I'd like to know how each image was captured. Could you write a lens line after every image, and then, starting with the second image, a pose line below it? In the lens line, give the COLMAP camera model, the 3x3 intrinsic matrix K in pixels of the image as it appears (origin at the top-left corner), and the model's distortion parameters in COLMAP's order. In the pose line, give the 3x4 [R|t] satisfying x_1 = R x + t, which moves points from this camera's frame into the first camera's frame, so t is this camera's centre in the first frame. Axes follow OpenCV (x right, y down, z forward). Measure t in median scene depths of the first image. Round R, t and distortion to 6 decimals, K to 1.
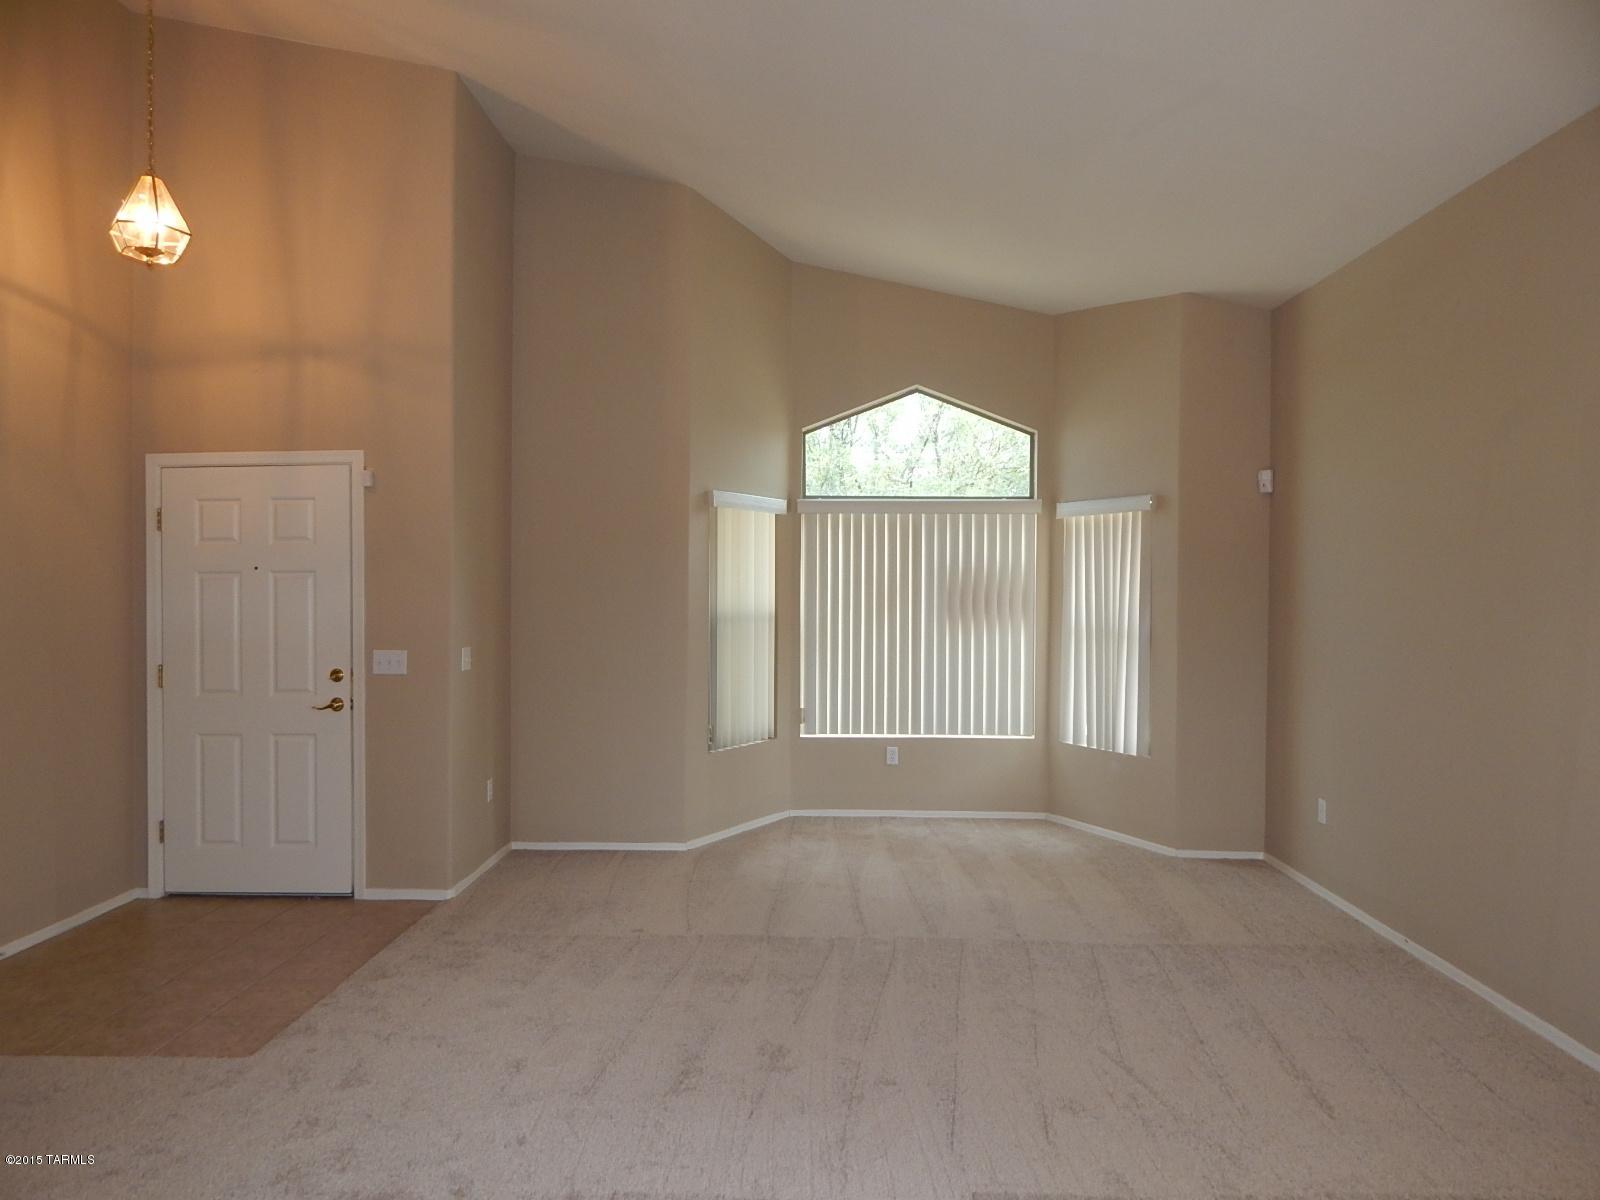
lens RADIAL K [[1045.2, 0, 795.8], [0, 1045.2, 595.3], [0, 0, 1]] dist [0.000303, -0.011343]
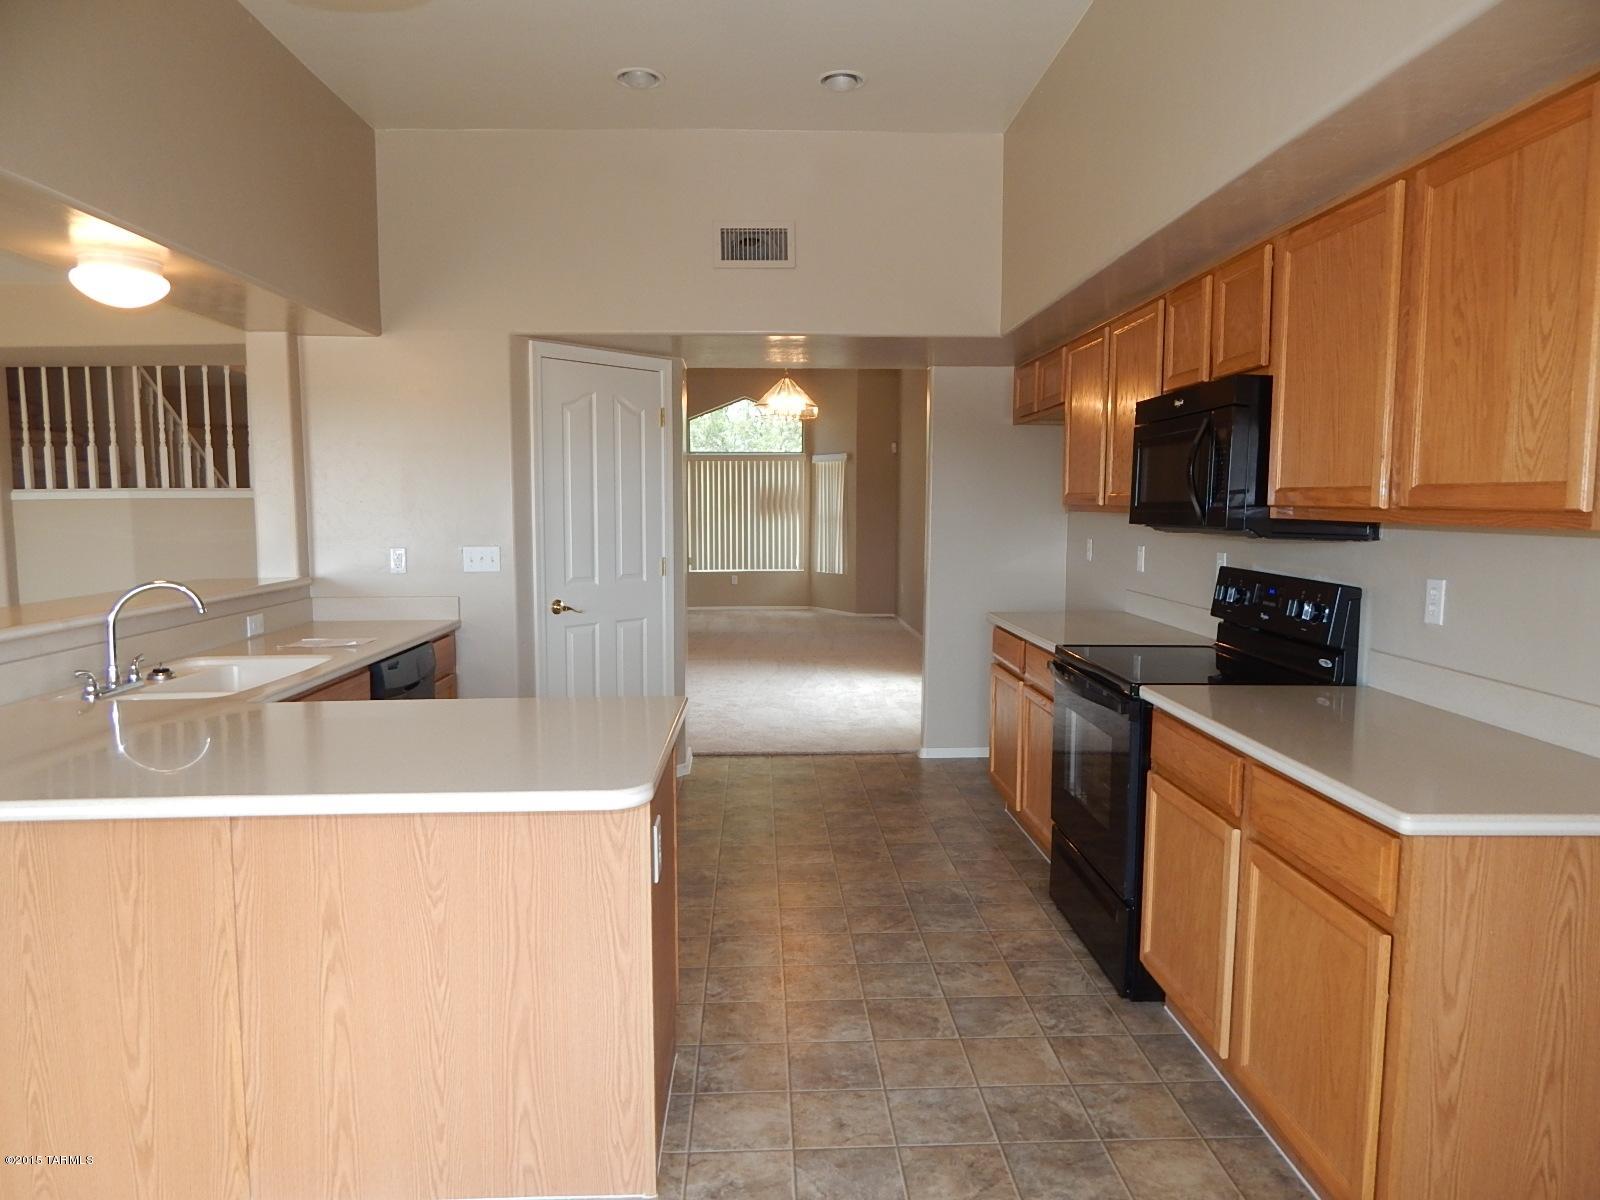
lens RADIAL K [[1045.2, 0, 795.8], [0, 1045.2, 595.3], [0, 0, 1]] dist [0.000303, -0.011343]
pose [[0.997253, -0.020495, 0.071182, 0.065451], [0.014009, 0.995802, 0.090454, -0.000638], [-0.072737, -0.089208, 0.993354, -1.046873]]
